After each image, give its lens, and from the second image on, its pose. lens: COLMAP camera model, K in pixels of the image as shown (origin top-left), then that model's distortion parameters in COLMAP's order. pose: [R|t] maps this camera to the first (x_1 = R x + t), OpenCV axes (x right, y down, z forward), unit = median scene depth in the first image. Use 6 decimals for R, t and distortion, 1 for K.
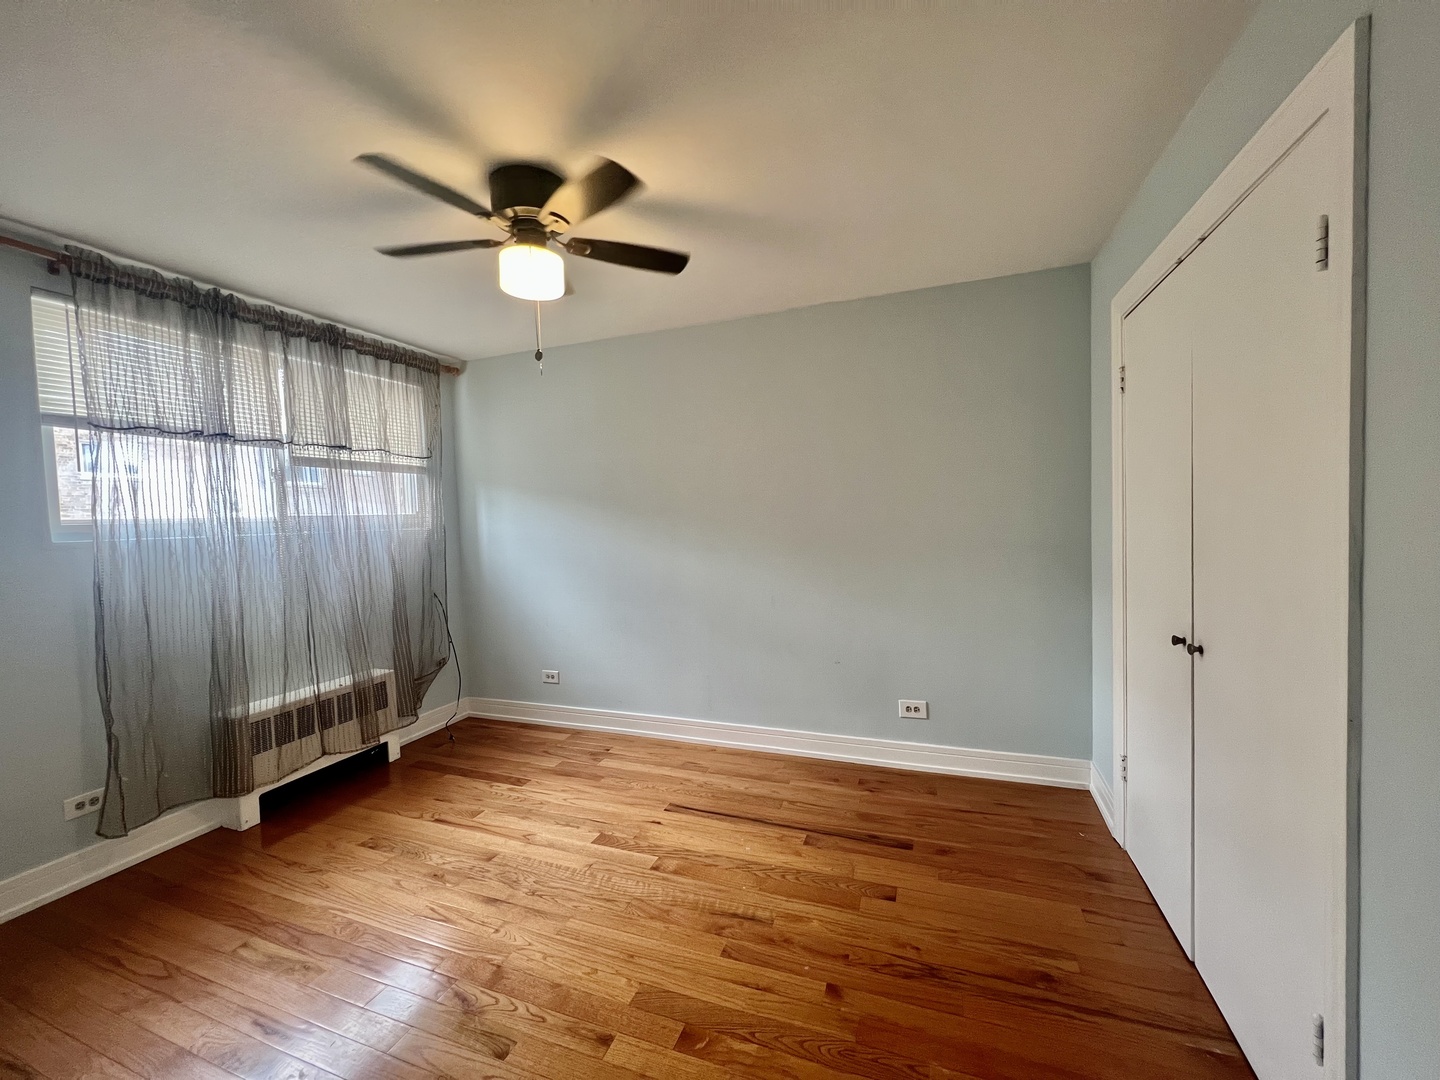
lens RADIAL K [[573.5, 0, 718.7], [0, 573.5, 538.2], [0, 0, 1]] dist [-0.001744, 0.000041]
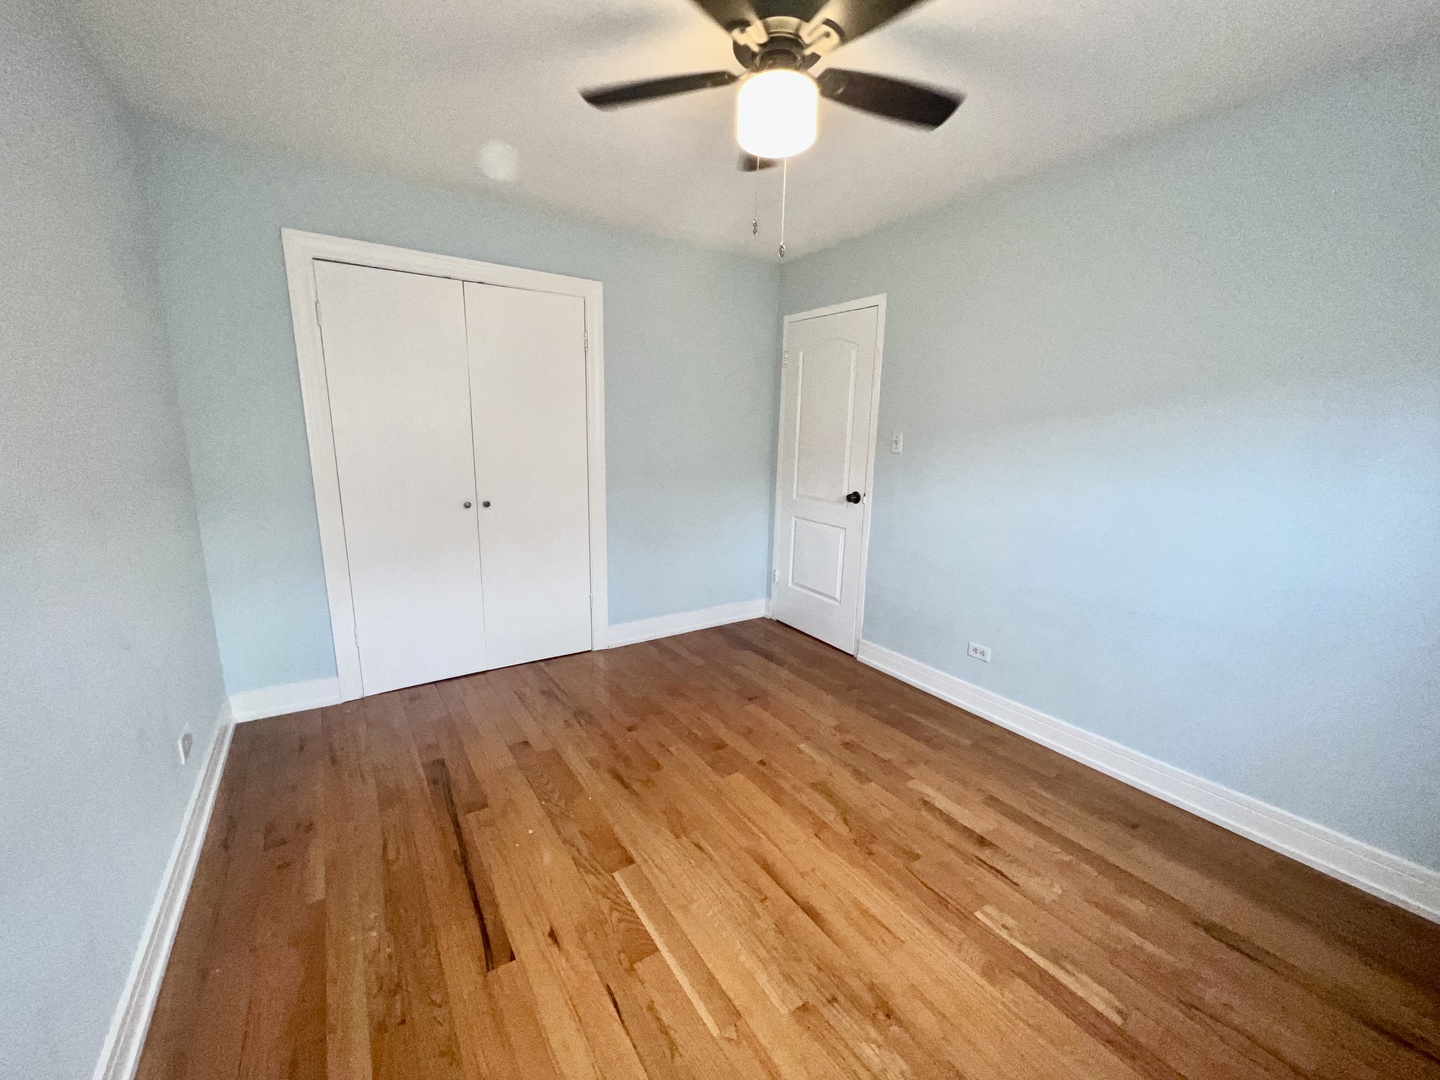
lens RADIAL K [[573.5, 0, 721.0], [0, 573.5, 540.4], [0, 0, 1]] dist [-0.001744, 0.000041]
pose [[-0.810933, -0.101462, 0.576275, -0.710503], [0.030927, 0.976043, 0.215368, -0.057317], [-0.584321, 0.192472, -0.788368, 1.626589]]
